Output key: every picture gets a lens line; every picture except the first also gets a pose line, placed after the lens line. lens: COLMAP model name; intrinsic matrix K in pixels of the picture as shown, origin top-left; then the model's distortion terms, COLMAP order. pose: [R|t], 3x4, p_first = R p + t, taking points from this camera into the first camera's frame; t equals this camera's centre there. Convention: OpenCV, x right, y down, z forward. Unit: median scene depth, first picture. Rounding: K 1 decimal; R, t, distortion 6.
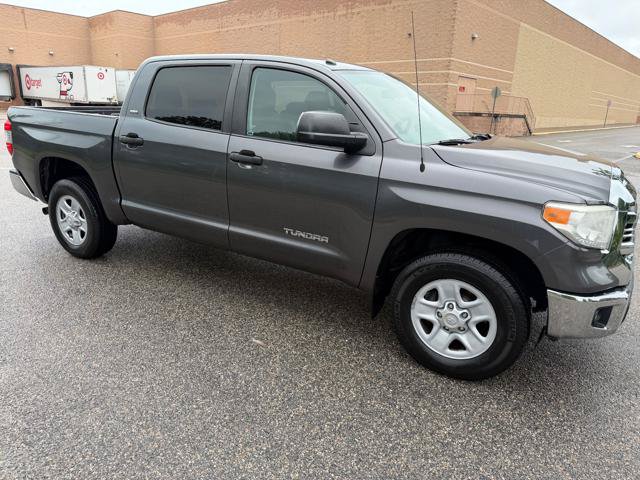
lens RADIAL K [[446.9, 0, 329.3], [0, 446.9, 254.8], [0, 0, 1]] dist [0.039083, -0.046878]
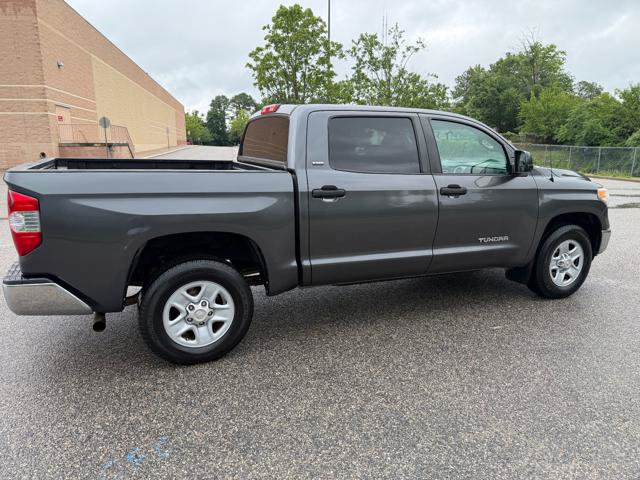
lens RADIAL K [[443.3, 0, 320.3], [0, 443.3, 247.3], [0, 0, 1]] dist [0.046254, -0.051349]
pose [[0.598843, -0.220819, 0.769822, -1.380109], [0.272326, 0.960104, 0.063558, -0.242788], [-0.753144, 0.171582, 0.635086, 0.518481]]
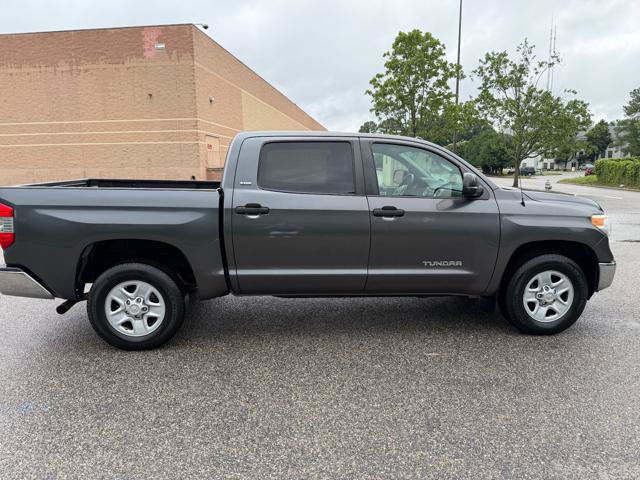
lens RADIAL K [[446.9, 0, 329.3], [0, 446.9, 254.8], [0, 0, 1]] dist [0.039083, -0.046878]
pose [[0.810882, -0.154361, 0.564485, -1.037065], [0.216811, 0.975186, -0.044778, -0.080315], [-0.543566, 0.158696, 0.824228, 0.081111]]
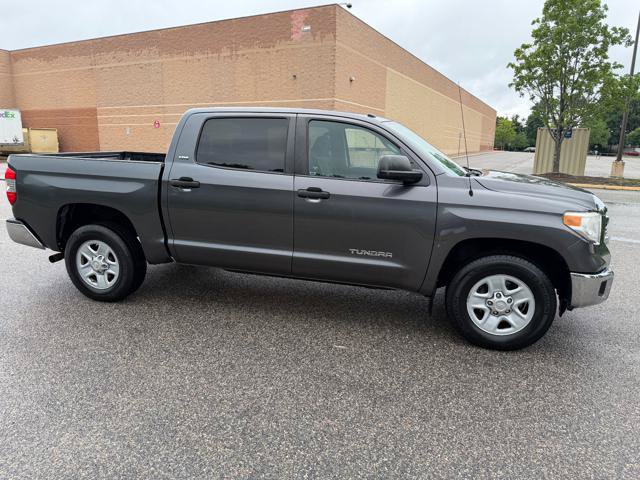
lens RADIAL K [[446.9, 0, 329.3], [0, 446.9, 254.8], [0, 0, 1]] dist [0.039083, -0.046878]
pose [[0.962504, -0.084927, 0.257629, -0.462198], [0.102980, 0.993027, -0.057383, 0.017477], [-0.250959, 0.081762, 0.964538, -0.141017]]
